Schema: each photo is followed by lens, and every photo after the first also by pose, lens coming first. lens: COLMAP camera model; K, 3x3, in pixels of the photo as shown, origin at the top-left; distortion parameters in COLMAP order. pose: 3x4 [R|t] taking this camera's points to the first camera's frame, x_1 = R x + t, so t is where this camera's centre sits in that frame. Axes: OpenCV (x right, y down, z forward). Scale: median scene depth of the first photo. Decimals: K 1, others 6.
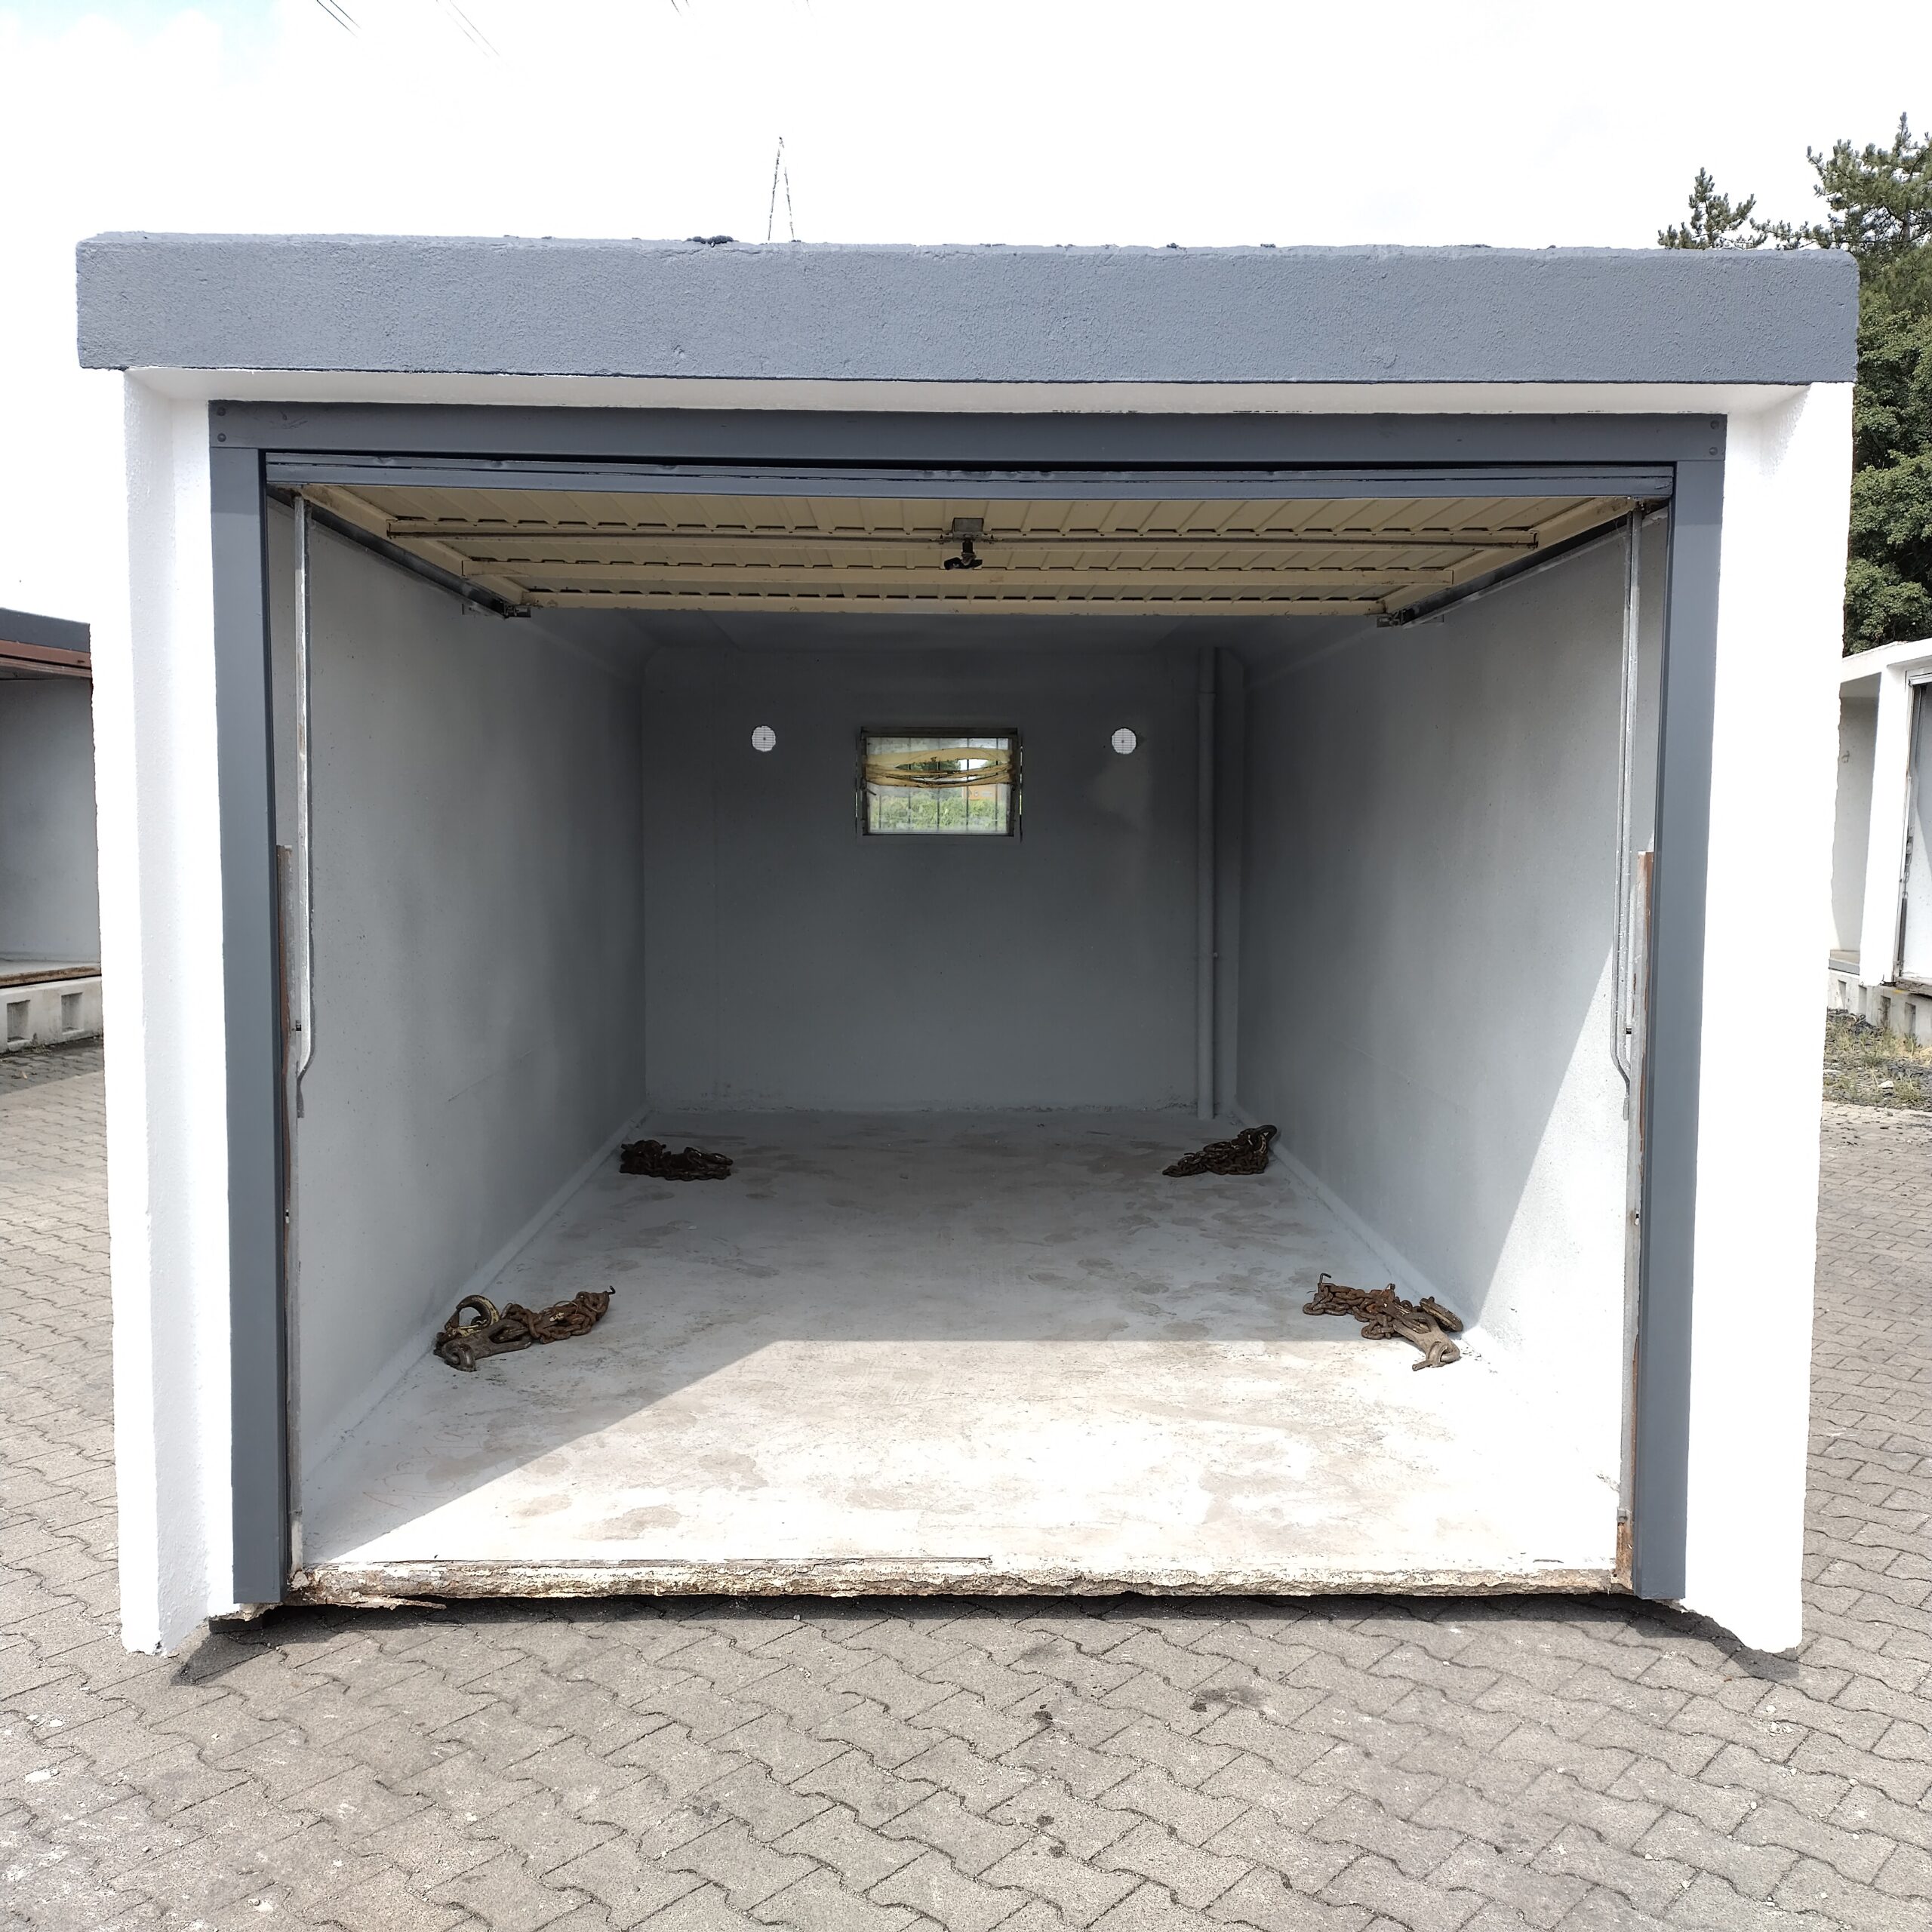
lens RADIAL K [[1913.3, 0, 966.0], [0, 1913.3, 966.0], [0, 0, 1]] dist [0.065103, -0.109330]
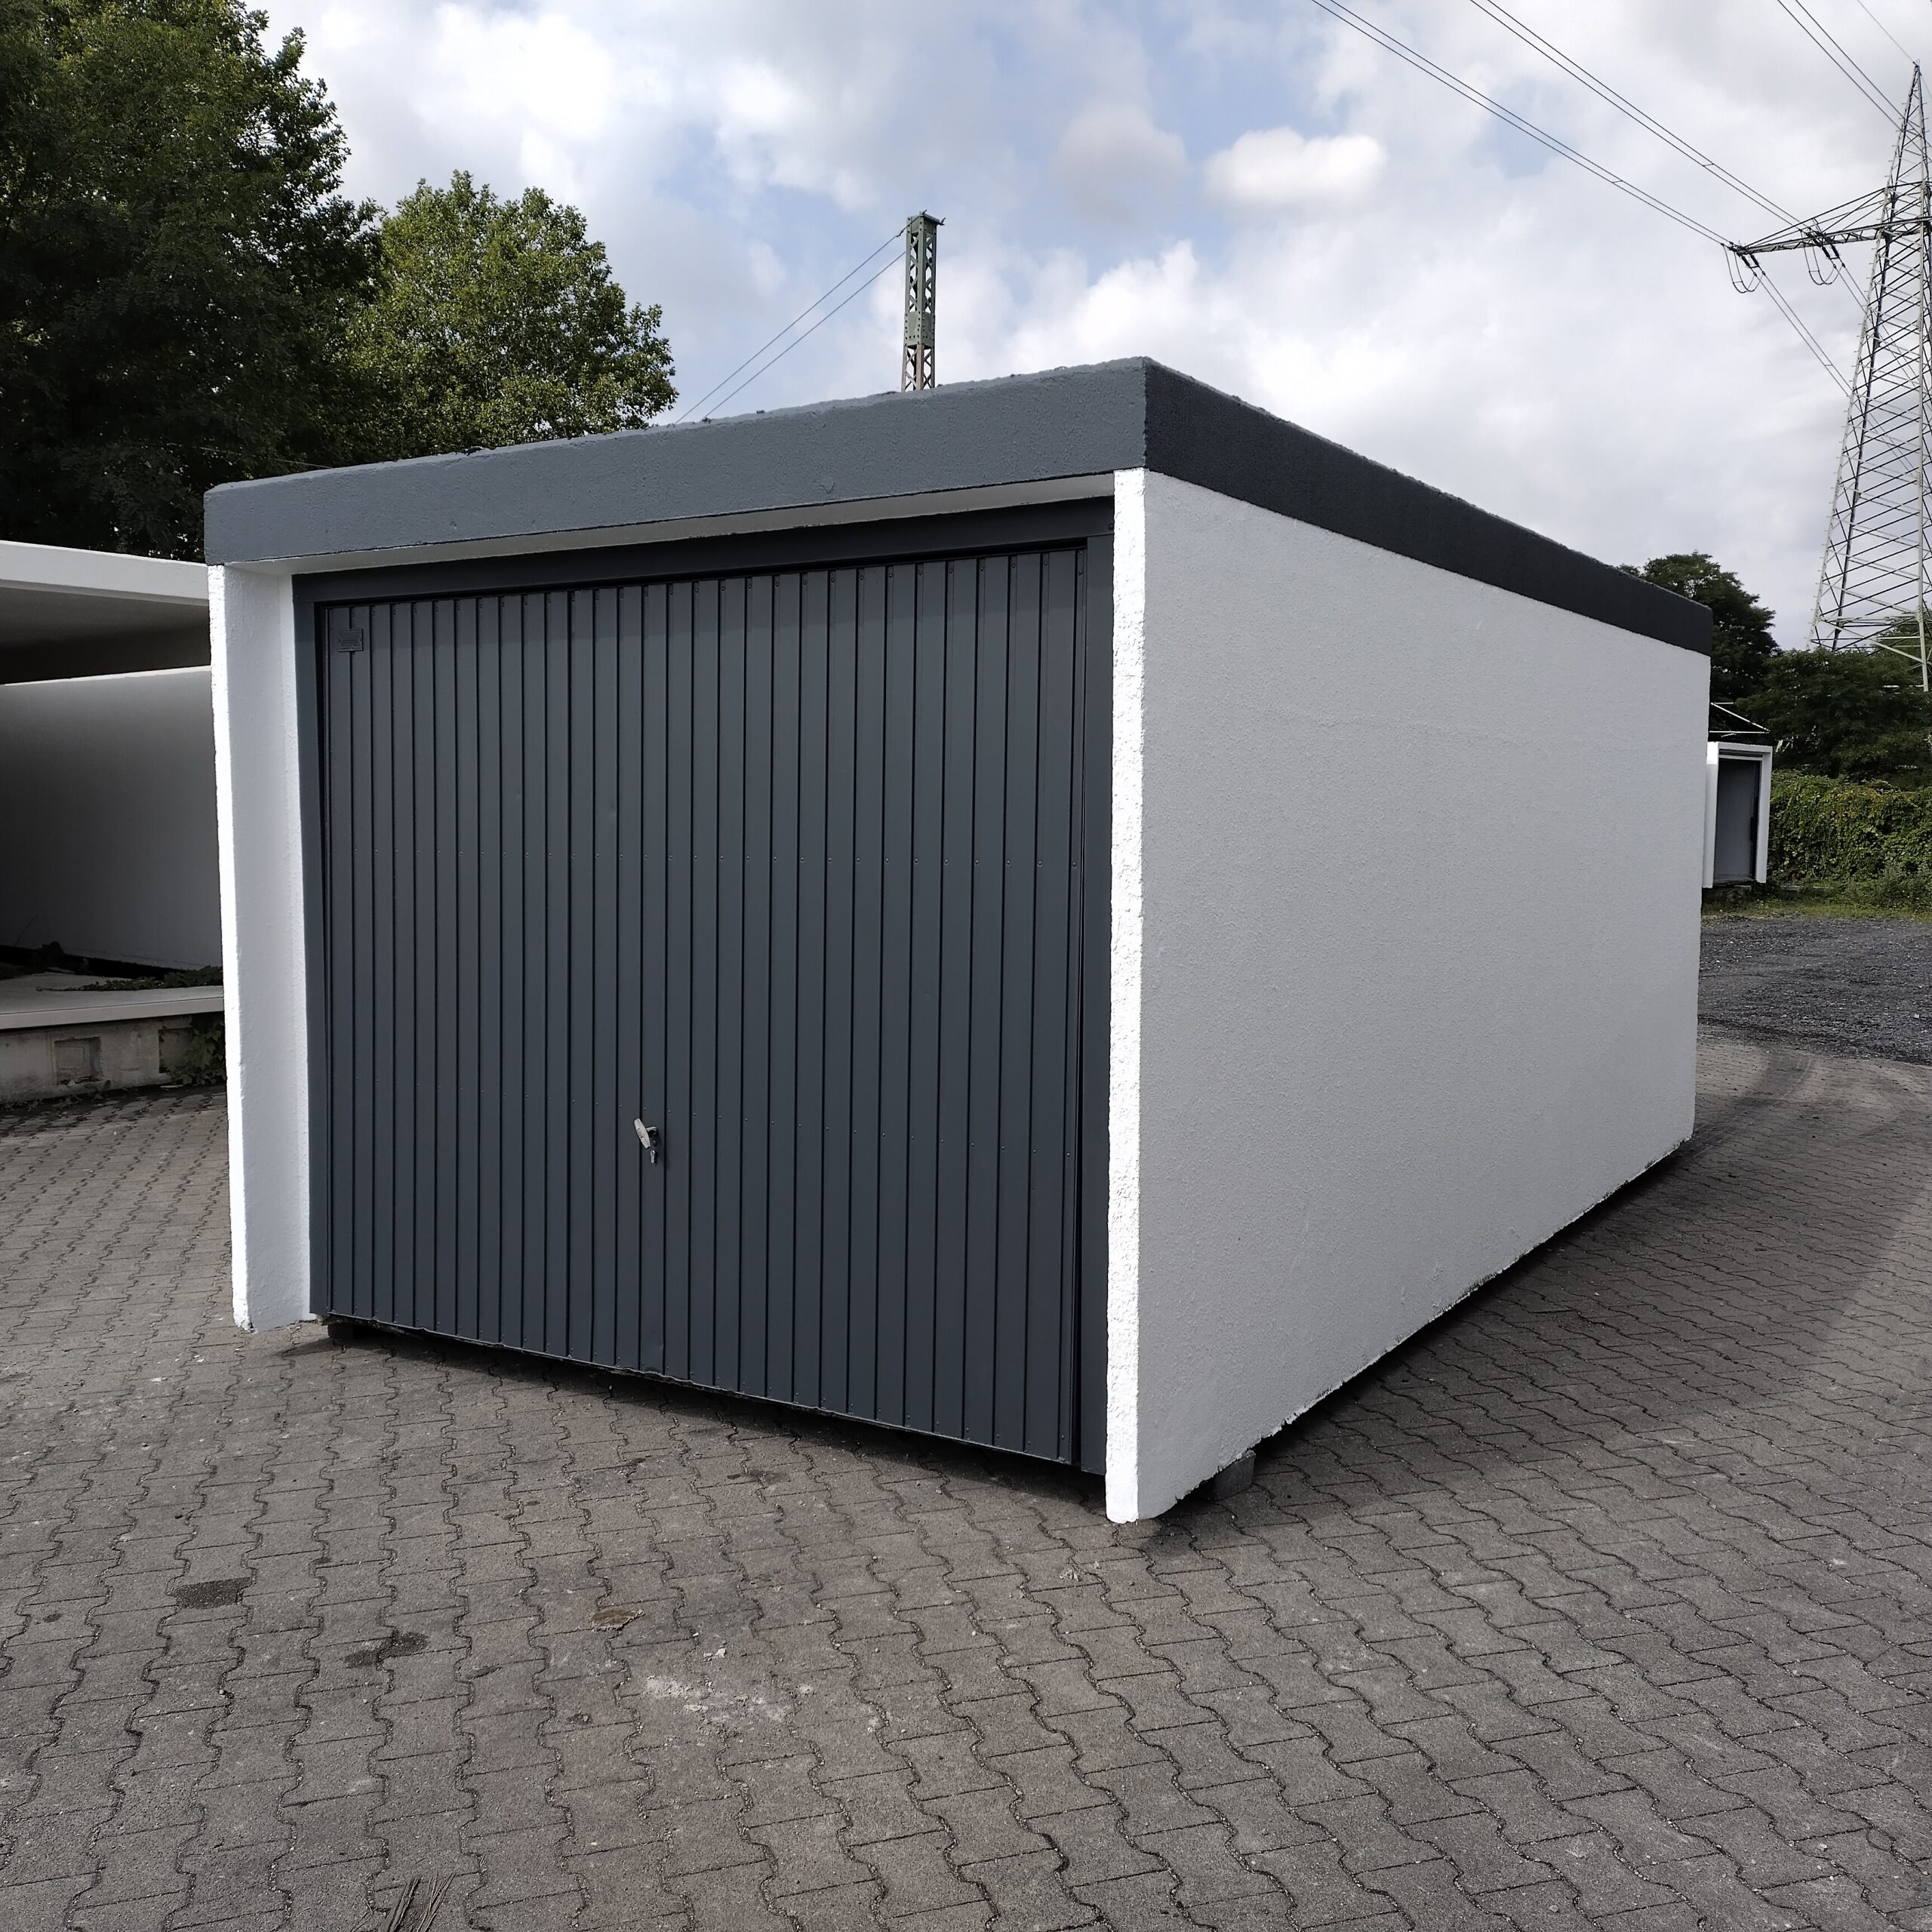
lens RADIAL K [[1905.8, 0, 967.1], [0, 1905.8, 946.8], [0, 0, 1]] dist [0.086071, -0.131722]
pose [[0.834405, 0.034456, -0.550073, 0.954135], [-0.039930, 0.999200, 0.002019, -0.000388], [0.549703, 0.020280, 0.835114, -0.050725]]
